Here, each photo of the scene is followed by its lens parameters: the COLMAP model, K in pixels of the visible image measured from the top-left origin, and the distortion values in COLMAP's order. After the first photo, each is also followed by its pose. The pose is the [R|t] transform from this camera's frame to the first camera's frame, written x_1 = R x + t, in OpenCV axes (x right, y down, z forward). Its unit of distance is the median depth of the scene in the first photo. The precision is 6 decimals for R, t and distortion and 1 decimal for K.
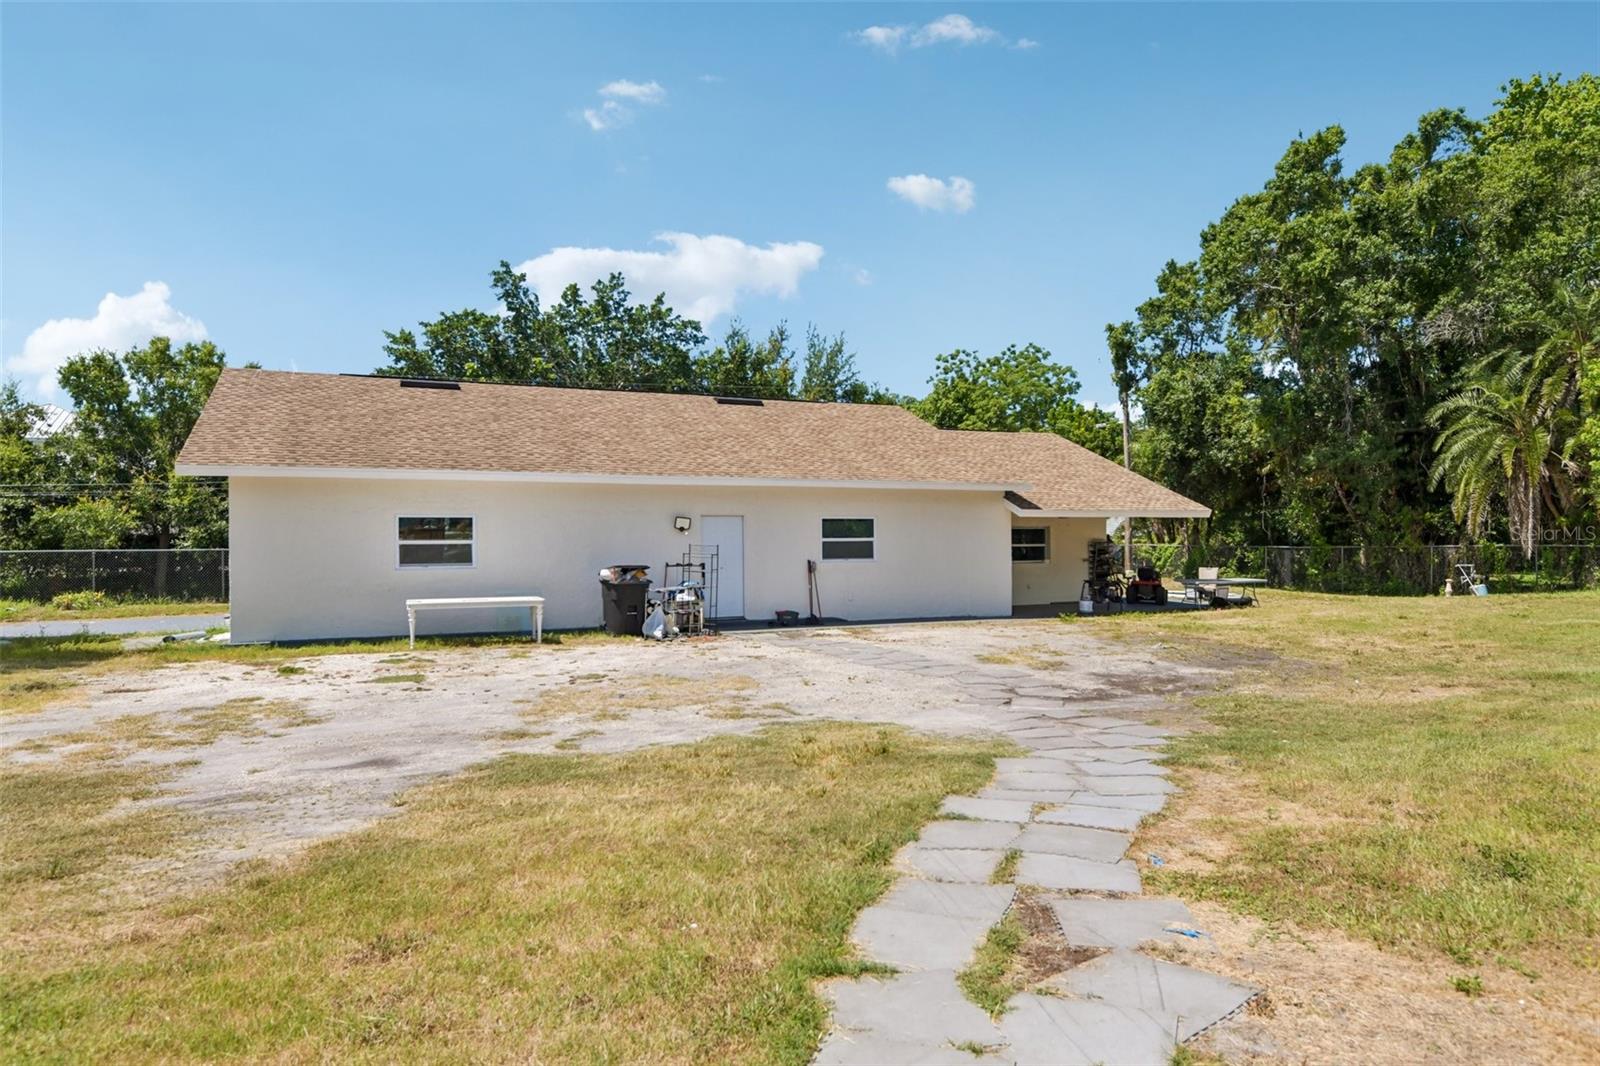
lens RADIAL K [[997.7, 0, 801.7], [0, 997.7, 554.8], [0, 0, 1]] dist [-0.001412, -0.002492]
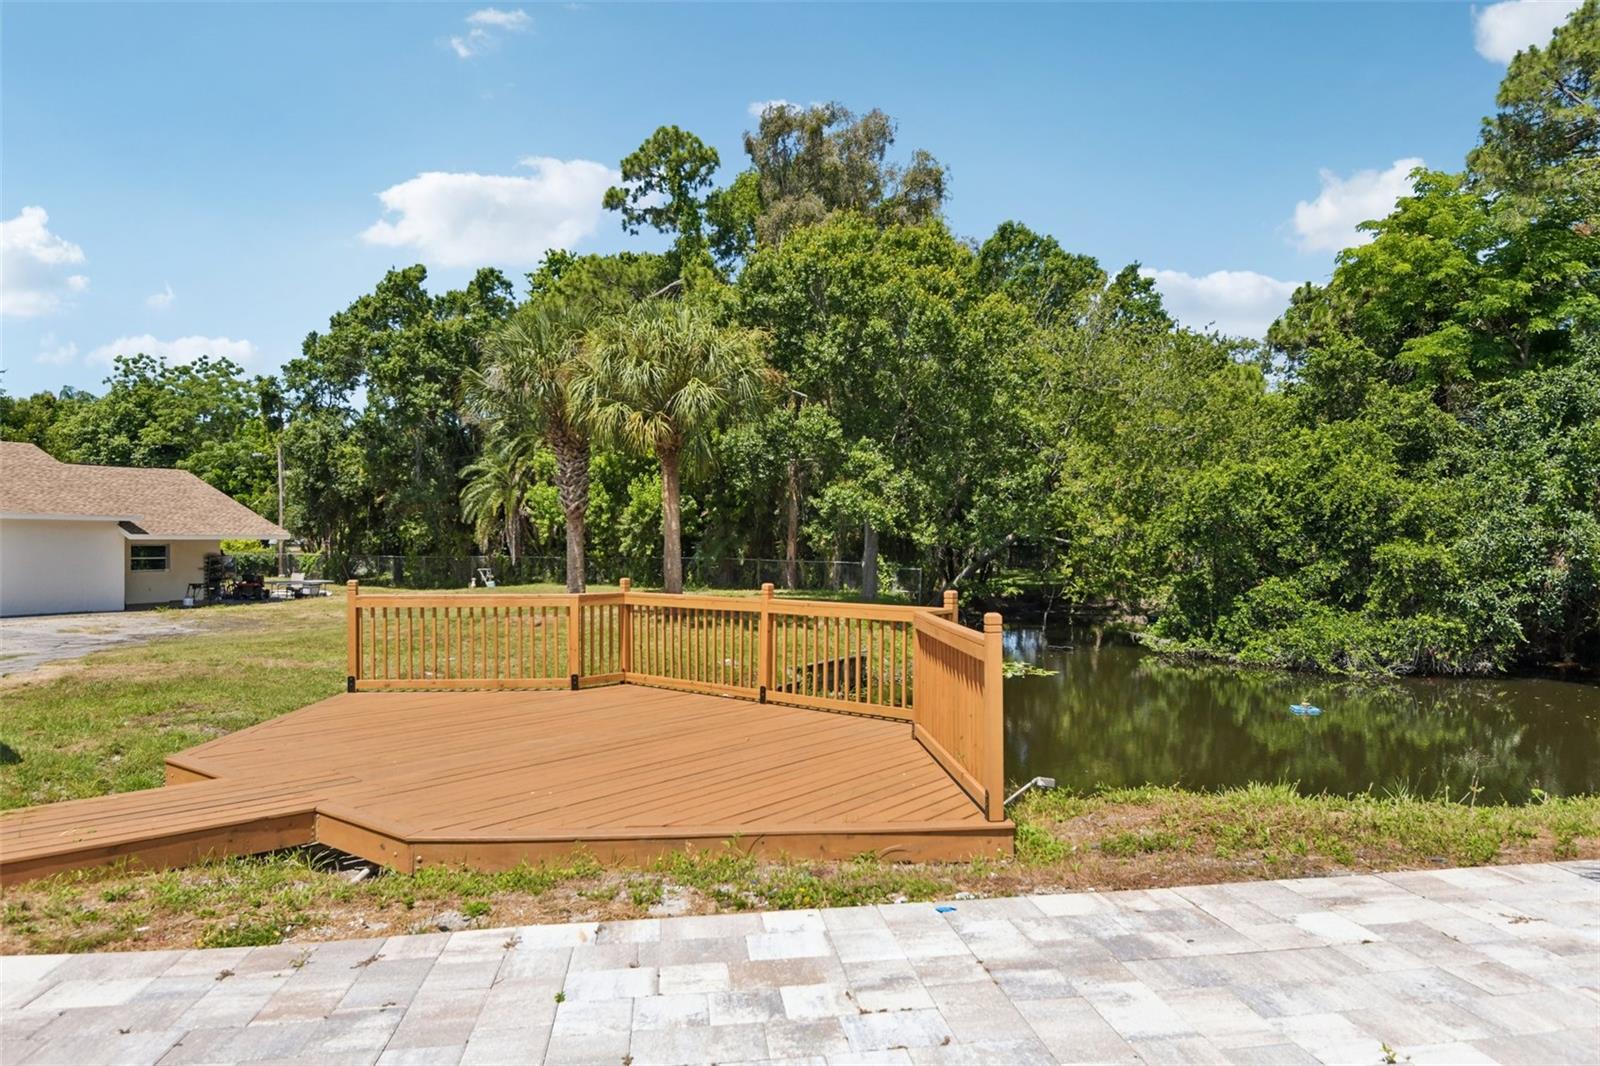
lens RADIAL K [[997.7, 0, 801.7], [0, 997.7, 554.8], [0, 0, 1]] dist [-0.001412, -0.002492]
pose [[0.755716, 0.000867, 0.654899, 0.008444], [-0.000769, 1.000000, -0.000436, -0.010088], [-0.654899, -0.000174, 0.755717, -0.429266]]
